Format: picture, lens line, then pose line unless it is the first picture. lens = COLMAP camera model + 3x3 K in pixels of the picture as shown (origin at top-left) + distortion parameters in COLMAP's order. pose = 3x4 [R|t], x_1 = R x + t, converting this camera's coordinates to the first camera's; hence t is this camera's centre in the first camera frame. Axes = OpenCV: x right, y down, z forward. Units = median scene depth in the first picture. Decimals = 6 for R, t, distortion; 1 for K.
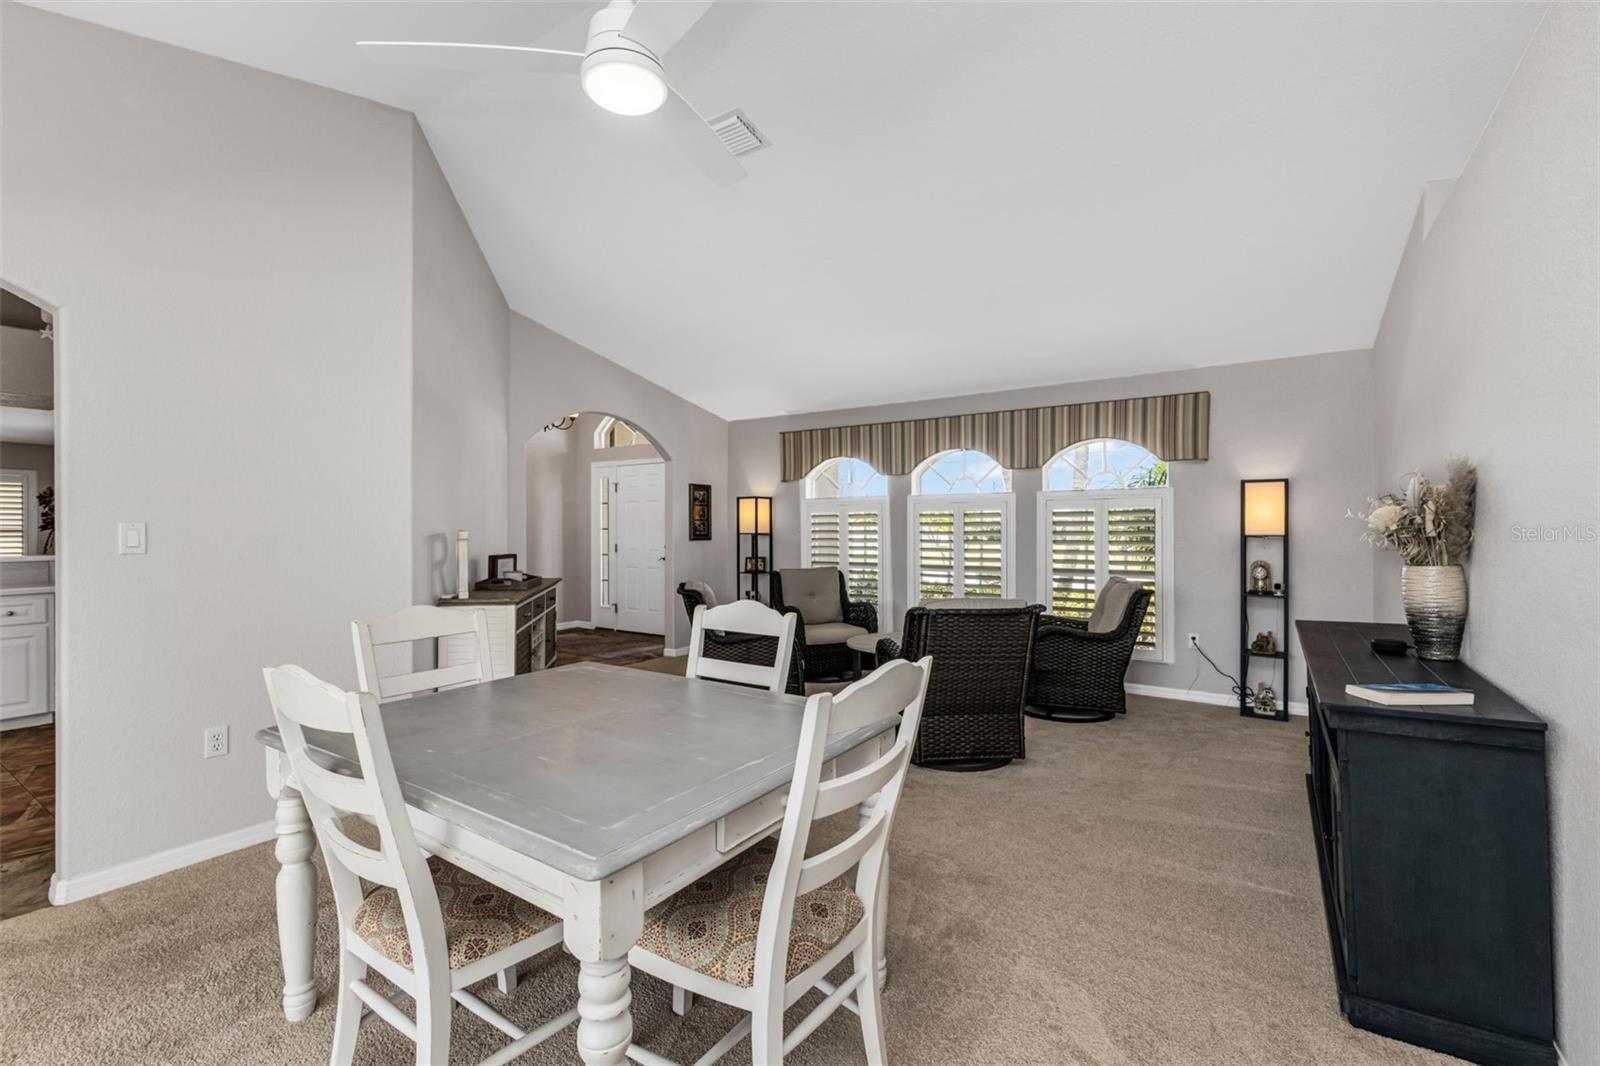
lens RADIAL K [[706.9, 0, 798.1], [0, 706.9, 527.3], [0, 0, 1]] dist [0.001523, -0.000095]
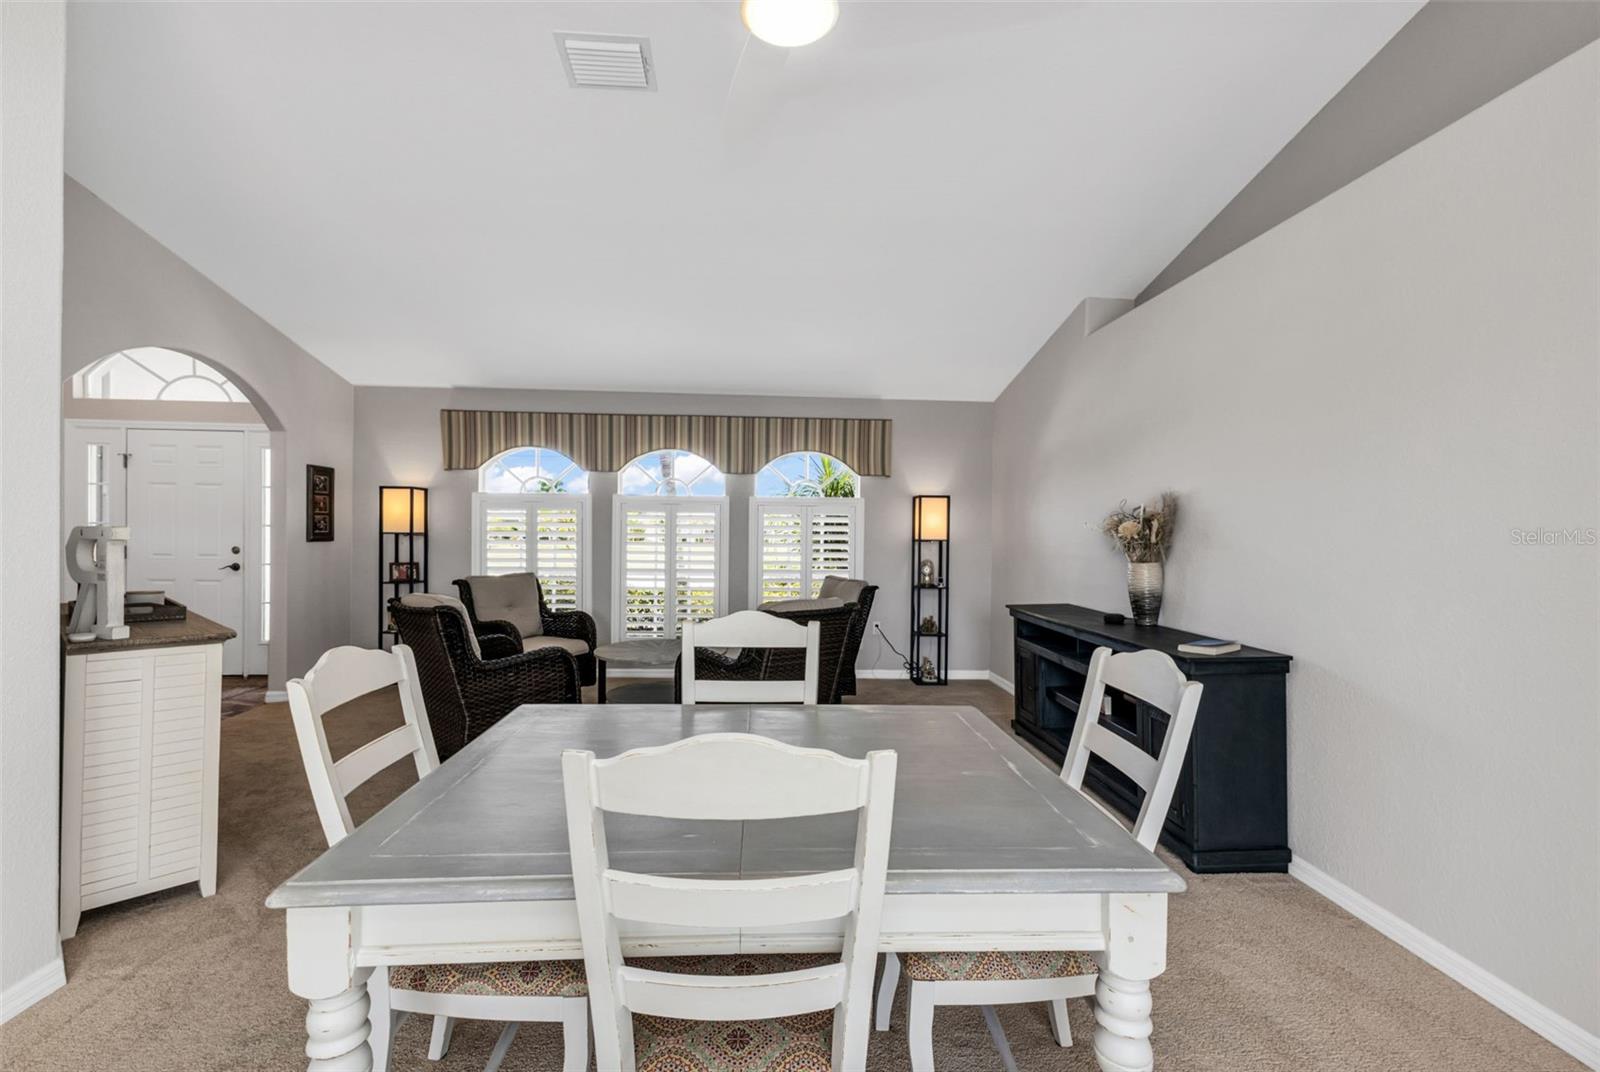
lens RADIAL K [[727.8, 0, 800.0], [0, 727.8, 536.0], [0, 0, 1]] dist [0.013838, 0.000059]
pose [[0.792246, 0.008116, 0.610148, -0.259790], [-0.015601, 0.999854, 0.006958, -0.000490], [-0.610003, -0.015031, 0.792257, 0.097794]]
